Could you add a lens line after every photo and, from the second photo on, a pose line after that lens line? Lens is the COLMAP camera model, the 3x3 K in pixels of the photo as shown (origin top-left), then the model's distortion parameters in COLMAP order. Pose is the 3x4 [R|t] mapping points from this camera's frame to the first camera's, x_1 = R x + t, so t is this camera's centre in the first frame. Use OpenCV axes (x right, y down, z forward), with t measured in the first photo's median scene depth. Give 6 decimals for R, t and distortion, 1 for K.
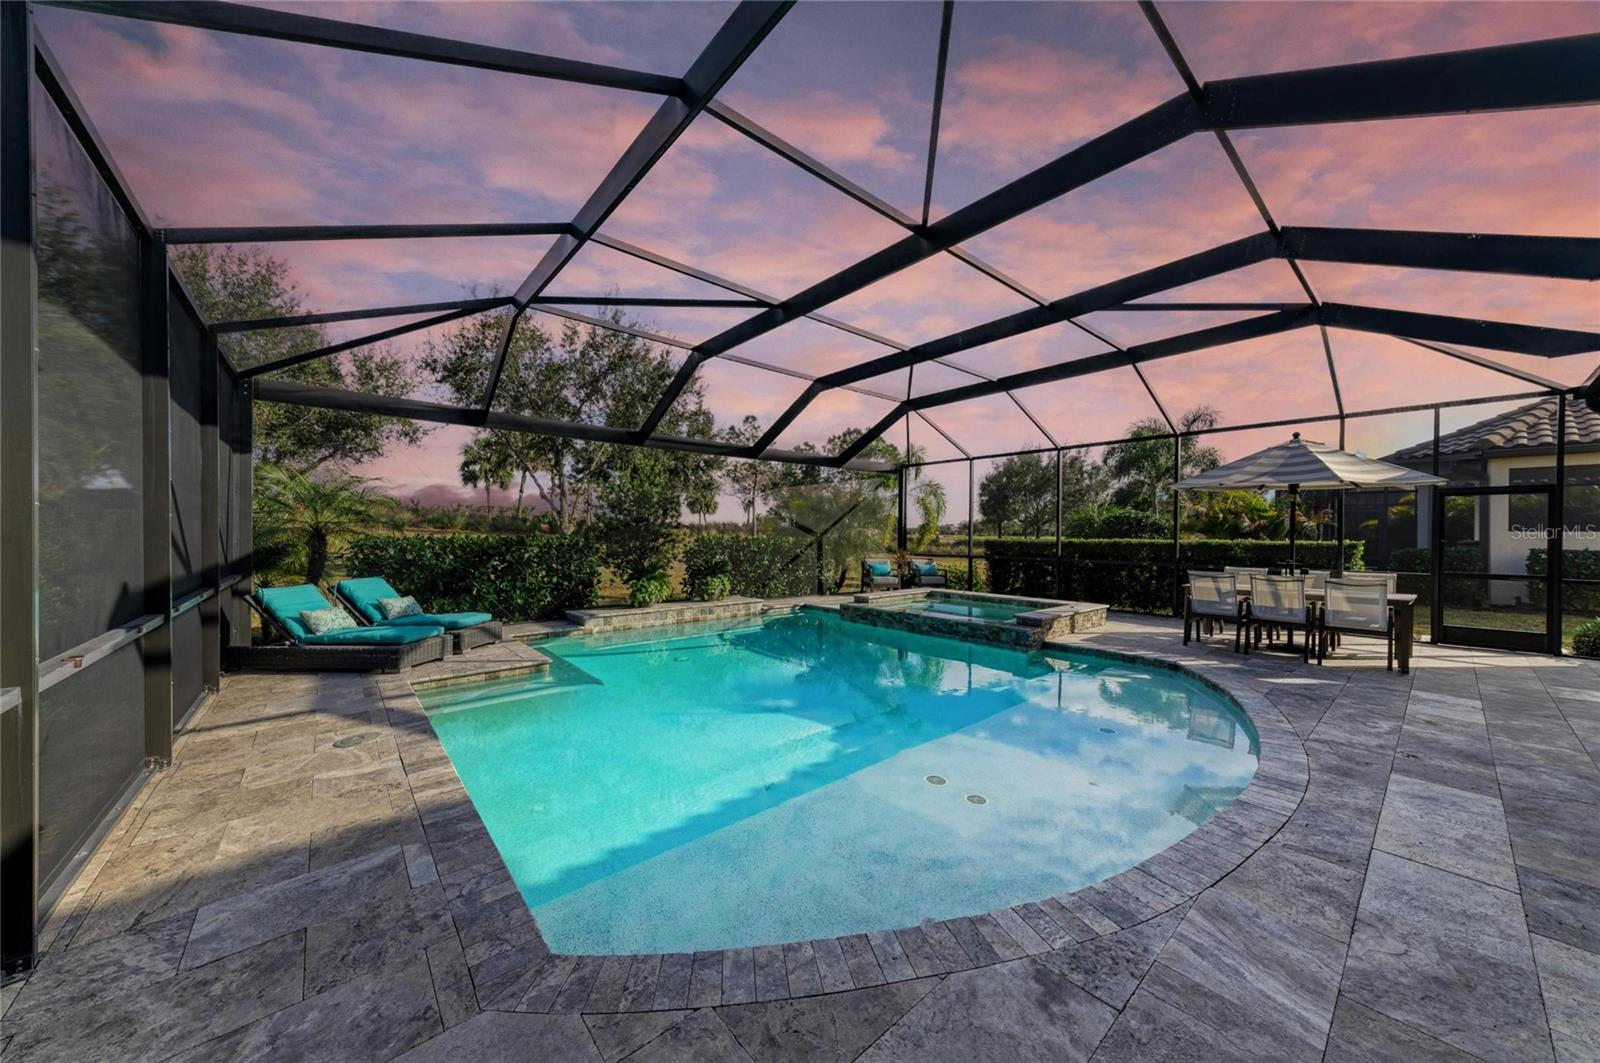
lens RADIAL K [[550.0, 0, 801.5], [0, 550.0, 537.1], [0, 0, 1]] dist [-0.001713, -0.000242]
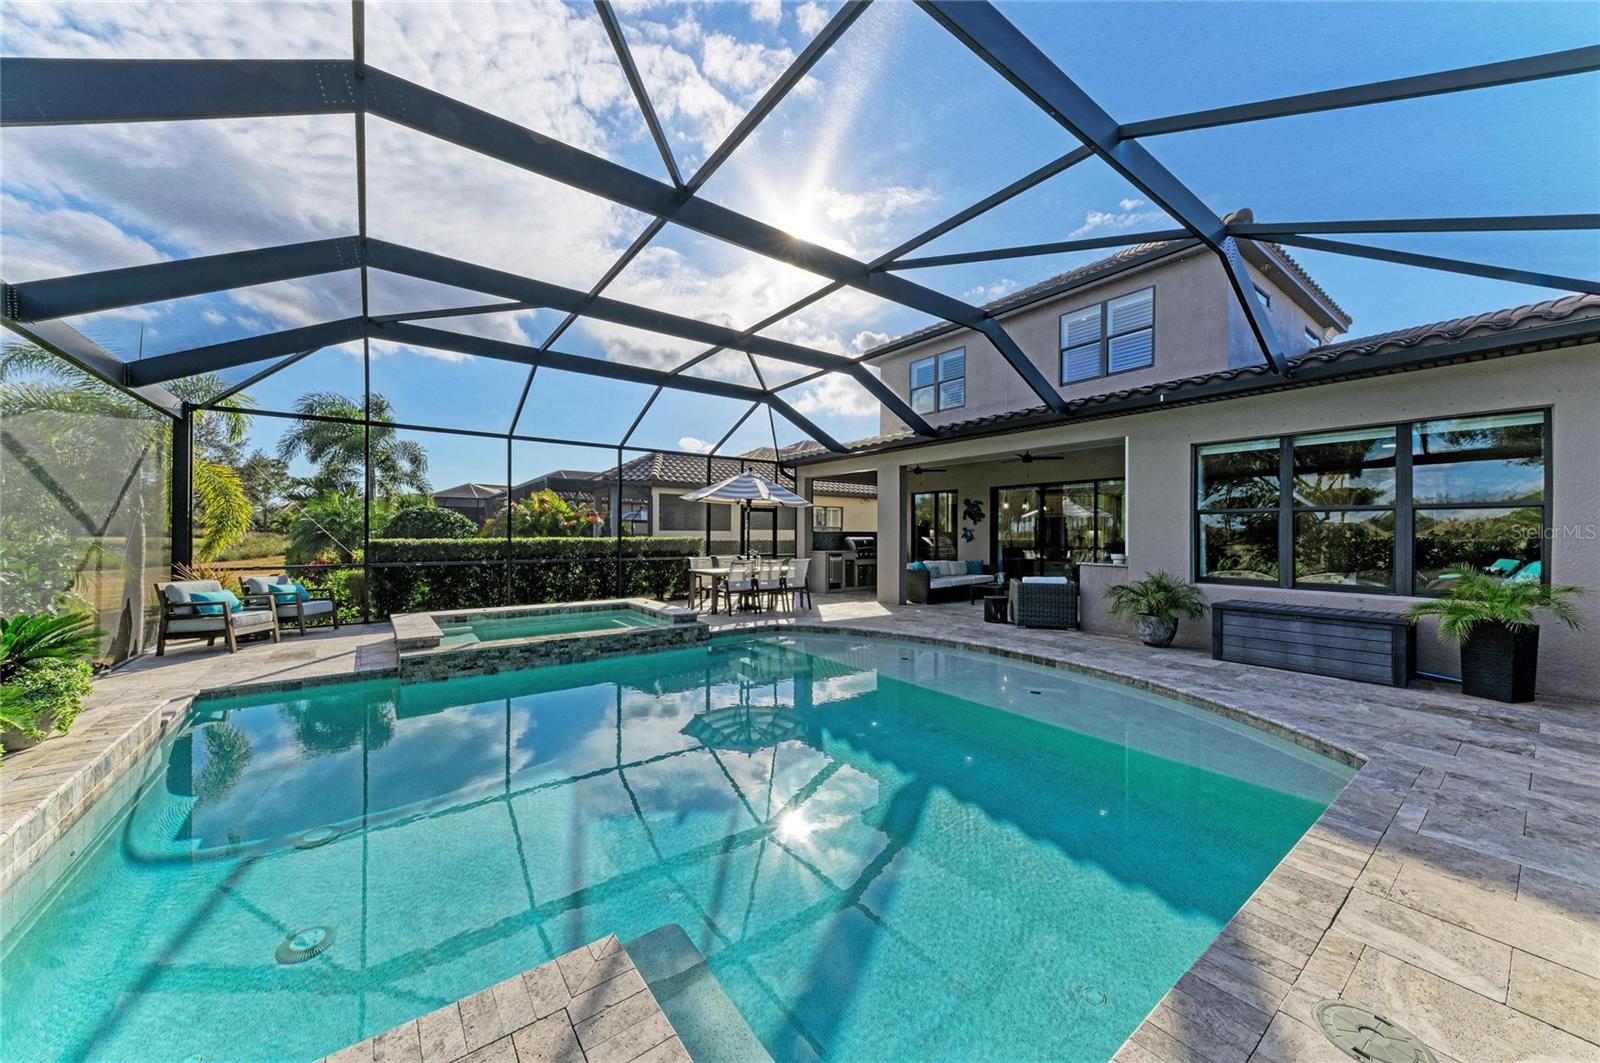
lens RADIAL K [[570.9, 0, 803.2], [0, 570.9, 533.5], [0, 0, 1]] dist [0.010607, -0.000896]
pose [[0.060801, -0.007839, 0.998119, -1.186483], [0.001788, 0.999968, 0.007744, -0.026889], [-0.998148, 0.001314, 0.060813, 1.309733]]
